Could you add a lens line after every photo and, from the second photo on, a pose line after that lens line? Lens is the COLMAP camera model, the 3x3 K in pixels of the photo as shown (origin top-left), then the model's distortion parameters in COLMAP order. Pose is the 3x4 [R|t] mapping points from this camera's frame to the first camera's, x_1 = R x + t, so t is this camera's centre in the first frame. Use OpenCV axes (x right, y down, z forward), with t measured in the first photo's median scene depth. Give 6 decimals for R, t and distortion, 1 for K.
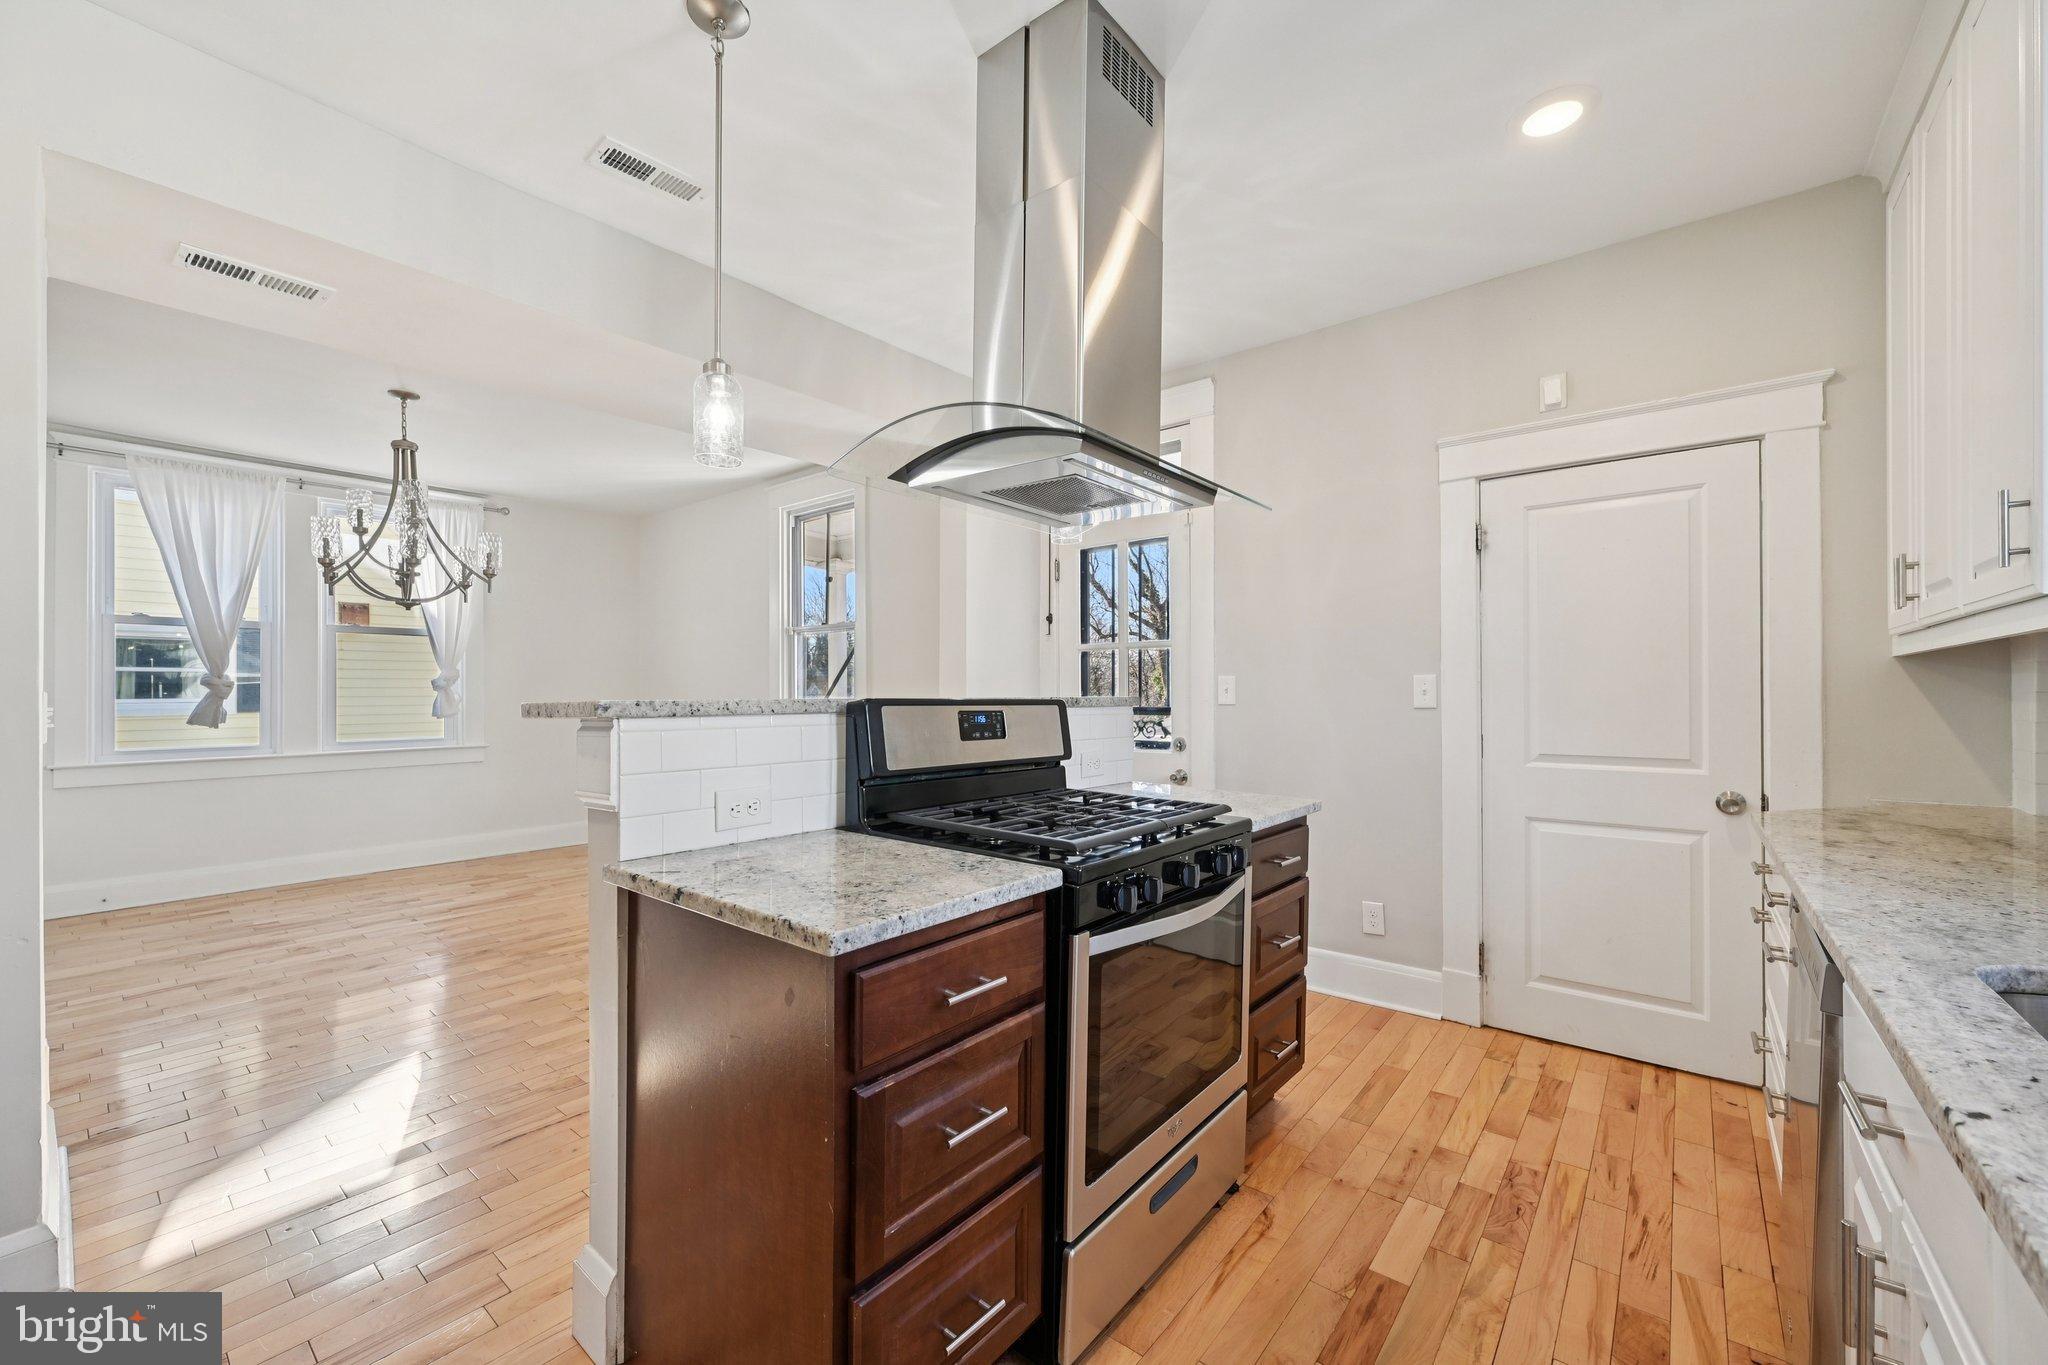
lens RADIAL K [[801.7, 0, 1045.2], [0, 801.7, 690.3], [0, 0, 1]] dist [0.000832, 0.000109]
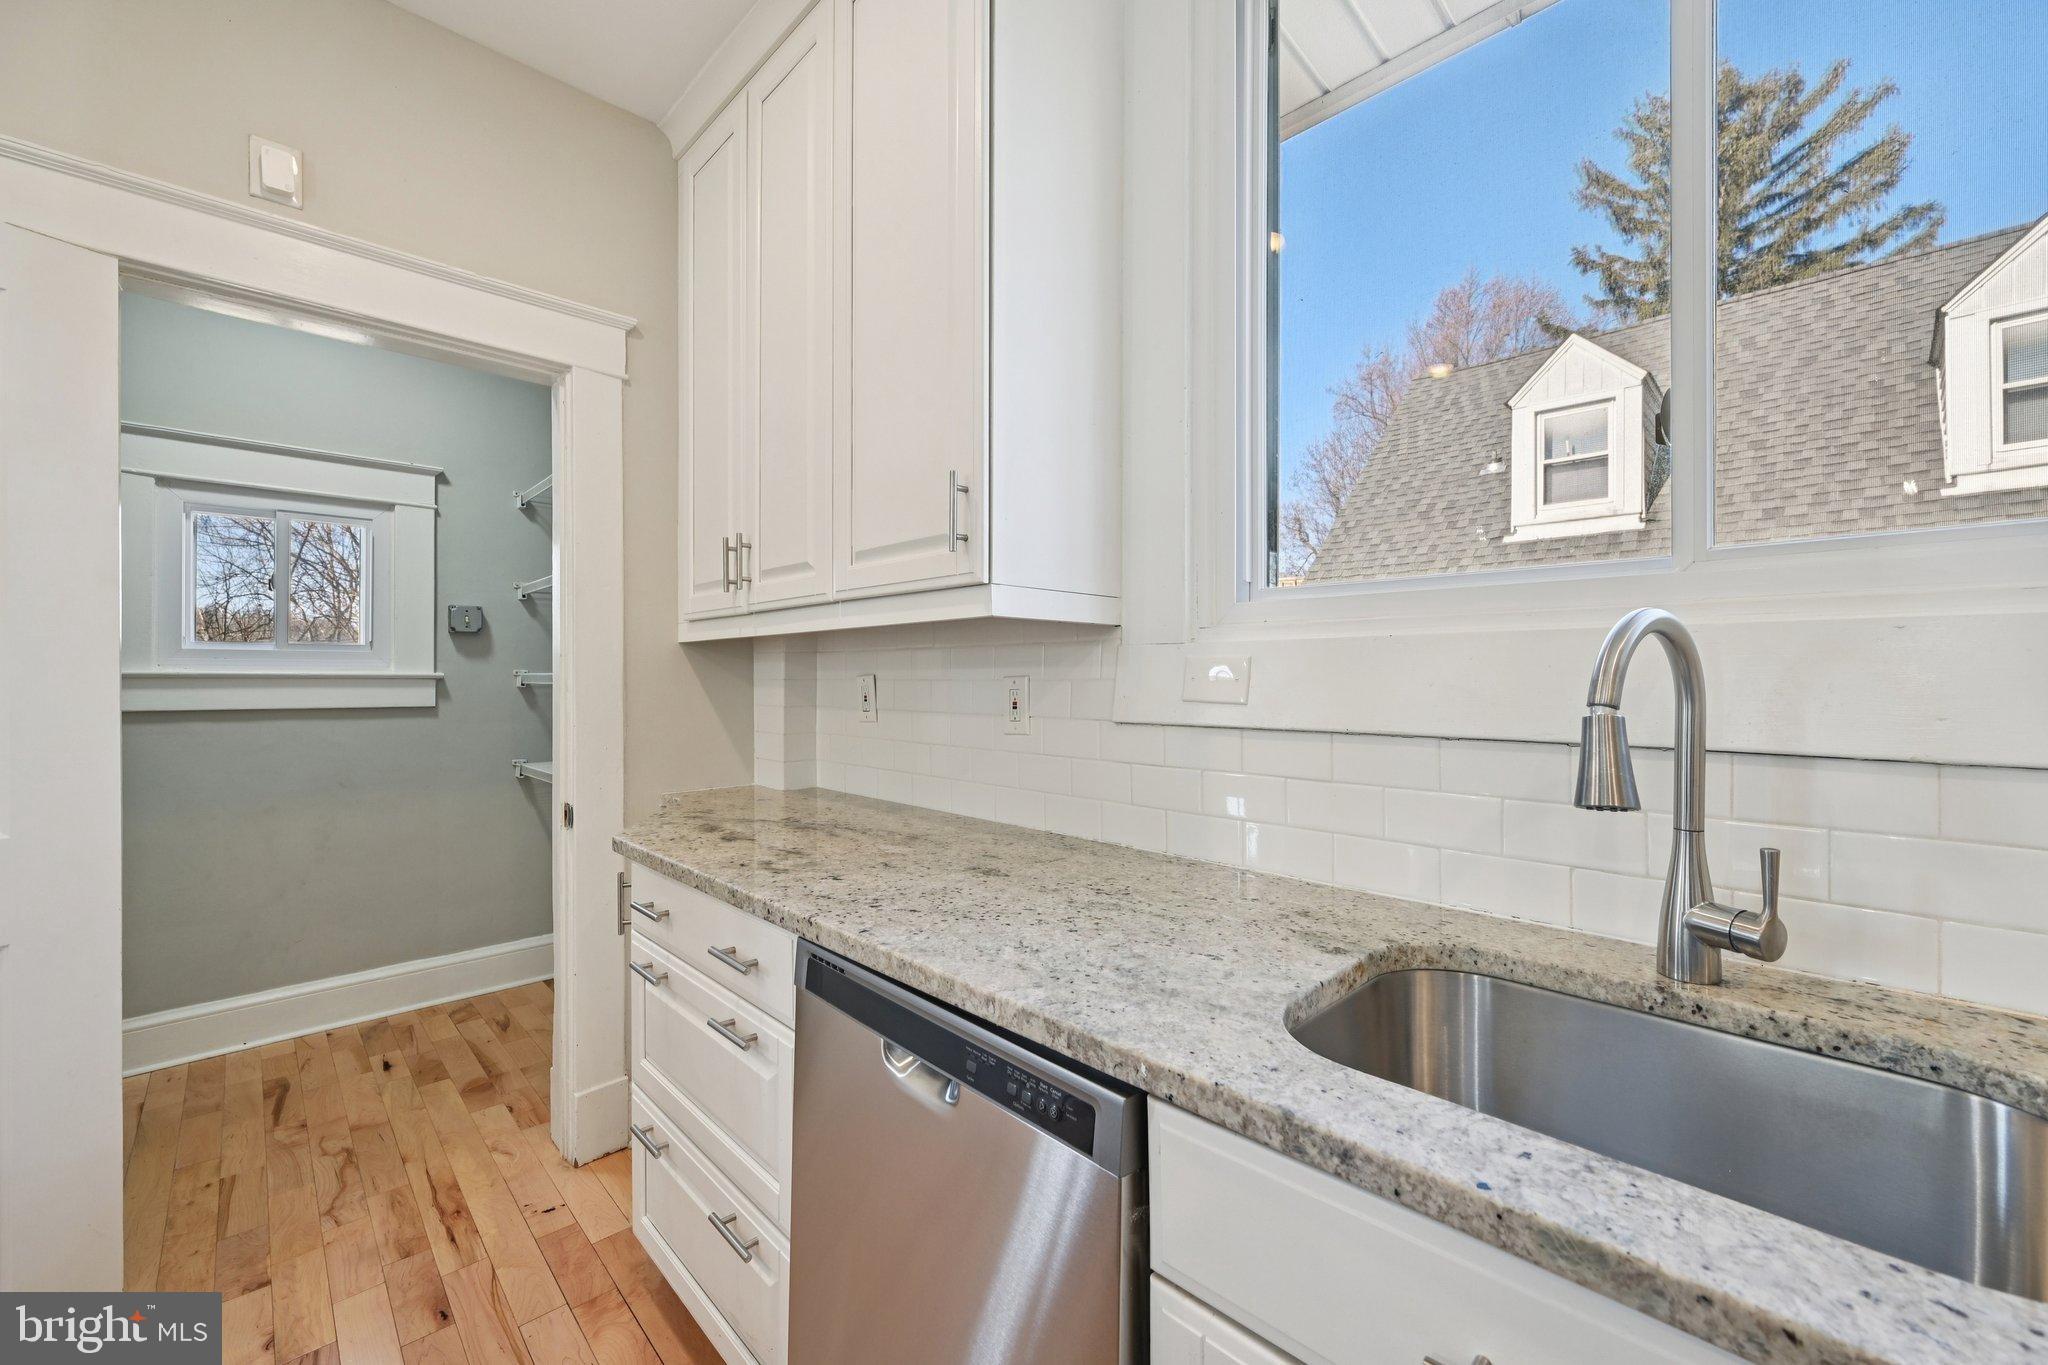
lens RADIAL K [[815.9, 0, 1032.8], [0, 815.9, 673.8], [0, 0, 1]] dist [-0.000128, -0.000237]
pose [[0.131472, 0.002740, 0.991316, 0.140243], [-0.002057, 0.999995, -0.002491, -0.002747], [-0.991318, -0.001711, 0.131477, 0.455856]]
